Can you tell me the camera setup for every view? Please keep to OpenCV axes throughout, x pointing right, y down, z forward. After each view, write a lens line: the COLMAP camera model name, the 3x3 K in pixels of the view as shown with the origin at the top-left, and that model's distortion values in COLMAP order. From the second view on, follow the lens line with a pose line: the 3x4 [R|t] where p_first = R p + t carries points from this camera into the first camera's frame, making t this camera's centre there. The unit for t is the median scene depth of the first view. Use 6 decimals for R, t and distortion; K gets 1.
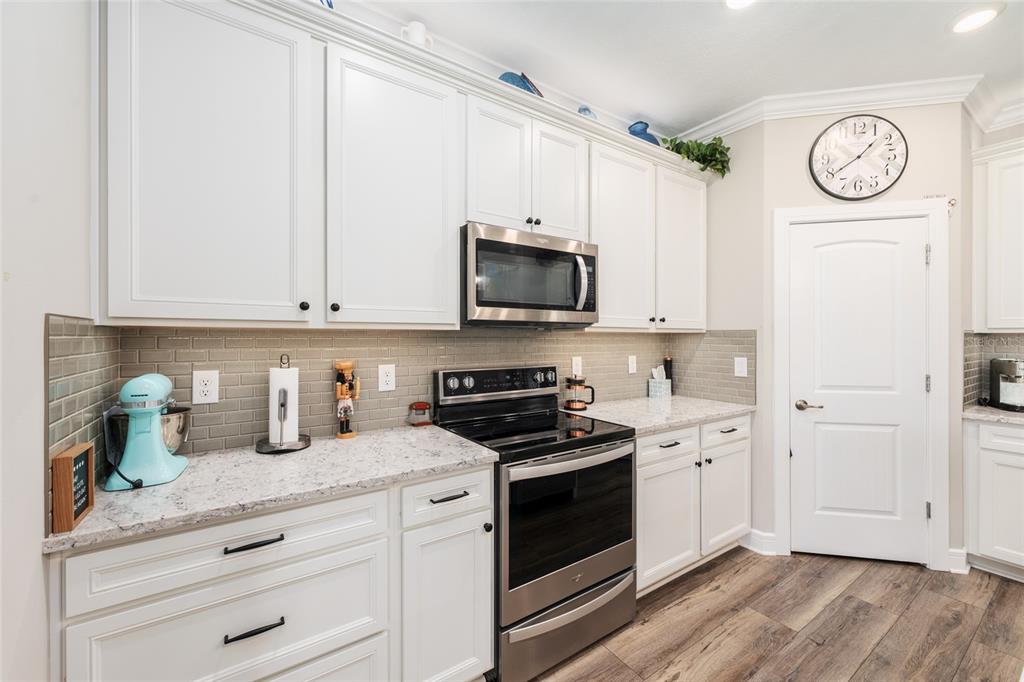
lens RADIAL K [[403.5, 0, 514.4], [0, 403.5, 335.7], [0, 0, 1]] dist [-0.000012, -0.000498]
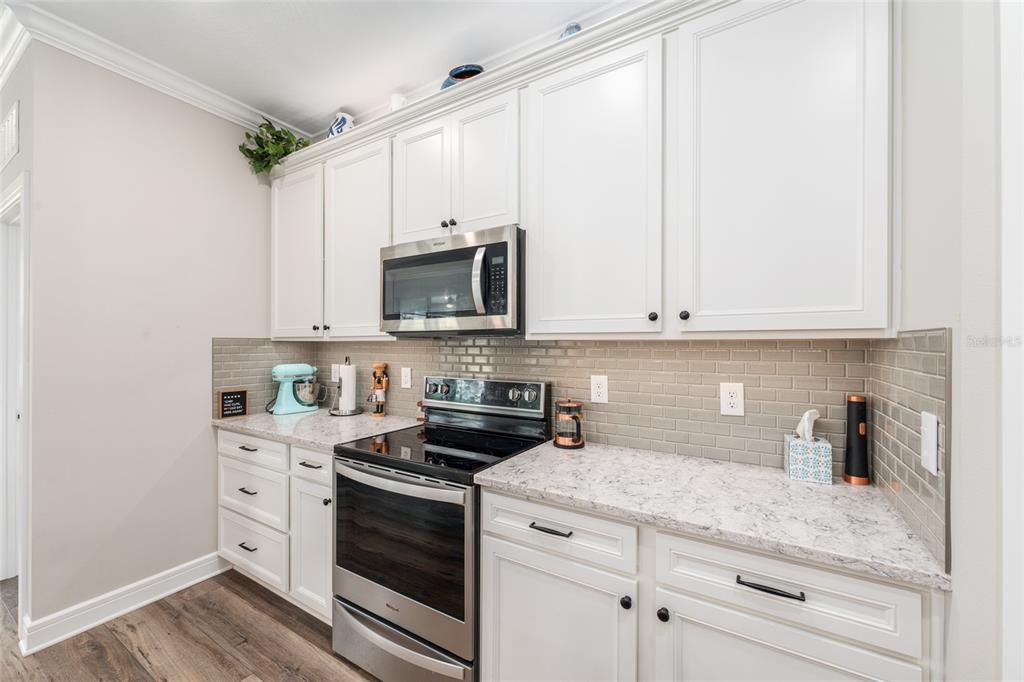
lens RADIAL K [[403.5, 0, 512.9], [0, 403.5, 343.0], [0, 0, 1]] dist [-0.000012, -0.000498]
pose [[0.421238, -0.004984, -0.906936, 0.768645], [0.000231, 0.999985, -0.005388, -0.000899], [0.906950, 0.002060, 0.421233, 0.595129]]
